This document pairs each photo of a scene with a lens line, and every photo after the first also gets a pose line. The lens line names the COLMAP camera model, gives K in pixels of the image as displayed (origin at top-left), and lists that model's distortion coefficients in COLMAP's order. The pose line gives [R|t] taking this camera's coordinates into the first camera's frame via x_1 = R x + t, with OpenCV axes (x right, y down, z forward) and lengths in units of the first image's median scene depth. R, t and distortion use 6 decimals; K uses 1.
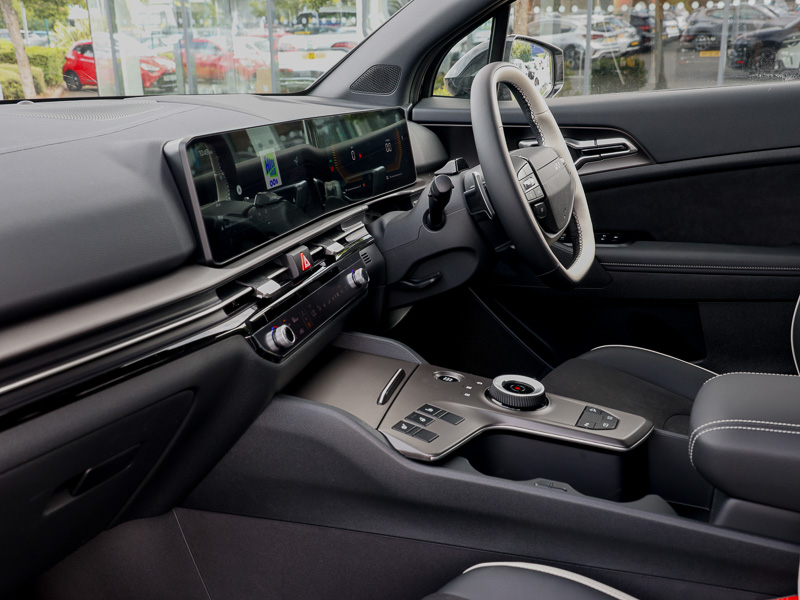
lens RADIAL K [[831.7, 0, 396.3], [0, 831.7, 300.5], [0, 0, 1]] dist [0.014435, 0.000000]
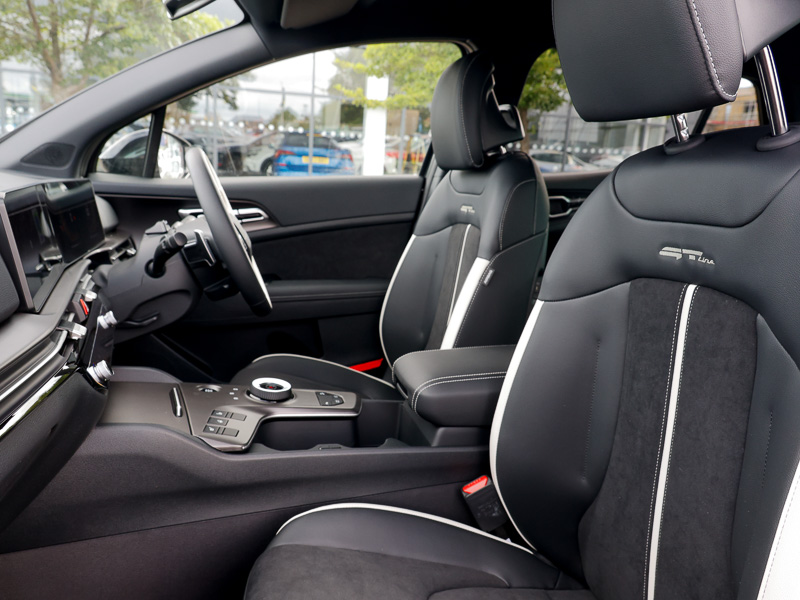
lens RADIAL K [[609.5, 0, 392.2], [0, 609.5, 307.5], [0, 0, 1]] dist [0.000526, 0.005429]
pose [[0.790245, -0.080443, 0.607489, -0.253325], [0.108062, 0.994104, -0.008933, 0.006183], [-0.603188, 0.072705, 0.794278, 0.077180]]
